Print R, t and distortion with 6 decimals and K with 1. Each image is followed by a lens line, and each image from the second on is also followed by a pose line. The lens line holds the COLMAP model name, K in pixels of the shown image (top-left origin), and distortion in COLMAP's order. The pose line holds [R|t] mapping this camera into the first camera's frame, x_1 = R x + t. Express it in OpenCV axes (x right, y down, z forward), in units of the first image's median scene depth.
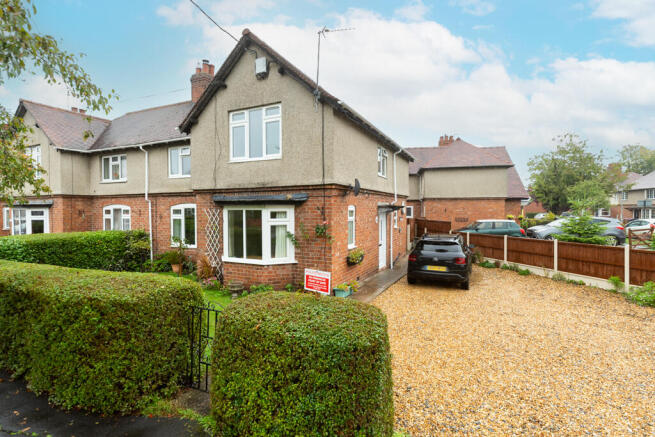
lens RADIAL K [[322.2, 0, 328.2], [0, 322.2, 215.4], [0, 0, 1]] dist [0.001843, -0.000209]
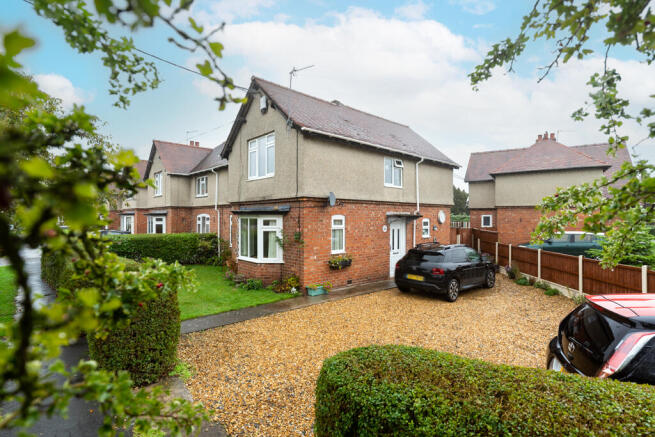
lens RADIAL K [[322.2, 0, 328.2], [0, 322.2, 215.4], [0, 0, 1]] dist [0.001843, -0.000209]
pose [[0.926820, 0.003204, -0.375492, 0.463639], [-0.012262, 0.999689, -0.021736, -0.005106], [0.375306, 0.024750, 0.926571, -0.046710]]
